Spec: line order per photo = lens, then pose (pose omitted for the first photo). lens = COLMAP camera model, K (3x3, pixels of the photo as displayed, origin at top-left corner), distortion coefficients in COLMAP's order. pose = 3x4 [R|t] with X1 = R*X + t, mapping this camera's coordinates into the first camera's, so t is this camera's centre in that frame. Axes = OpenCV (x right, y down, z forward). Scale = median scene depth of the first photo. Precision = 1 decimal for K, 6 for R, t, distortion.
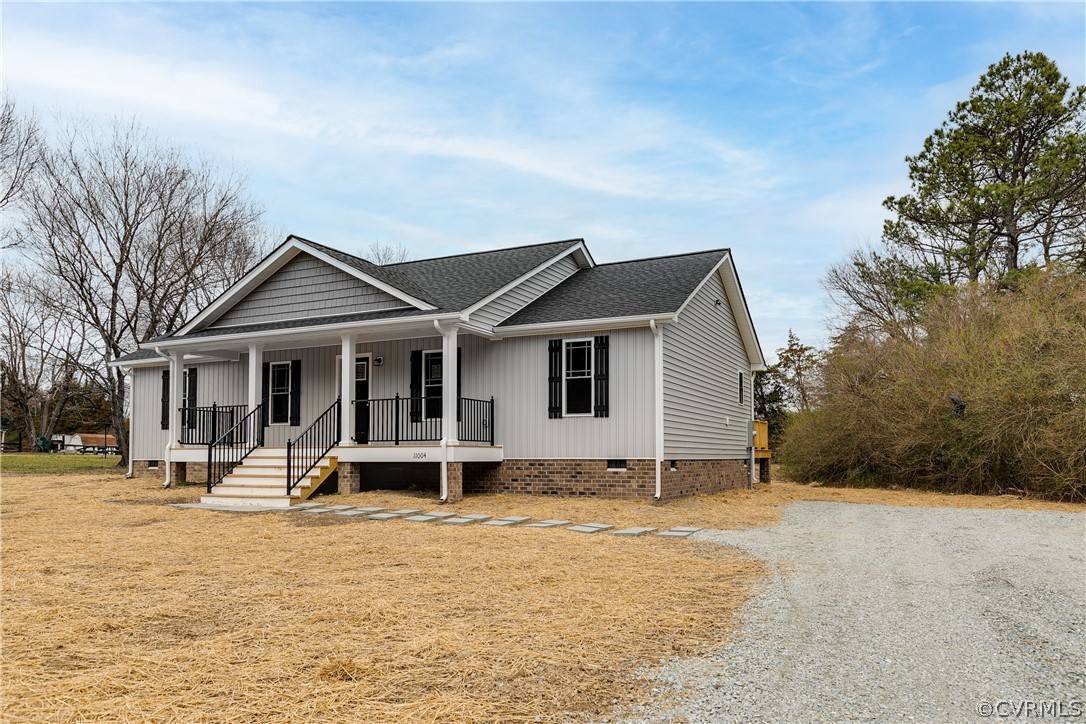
lens RADIAL K [[751.9, 0, 547.7], [0, 751.9, 399.7], [0, 0, 1]] dist [-0.000819, -0.003427]
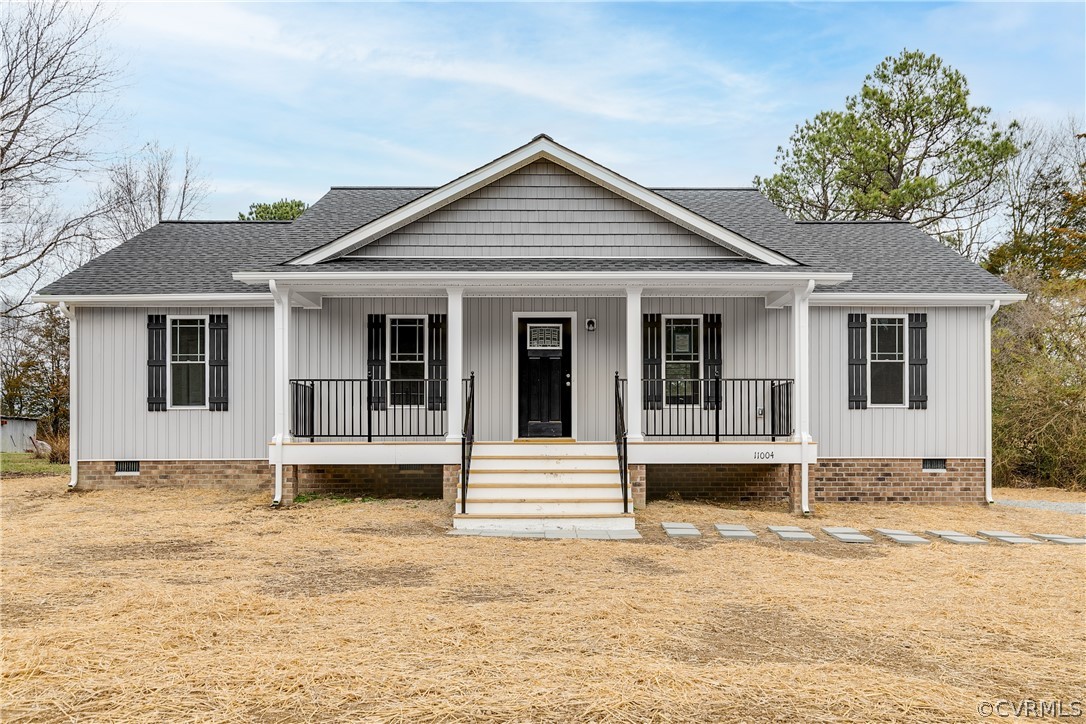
lens RADIAL K [[834.0, 0, 542.8], [0, 834.0, 397.7], [0, 0, 1]] dist [0.007564, 0.003233]
pose [[0.903144, 0.031294, 0.428195, -0.691264], [-0.032898, 0.999452, -0.003654, 0.027003], [-0.428075, -0.010786, 0.903679, 0.316295]]
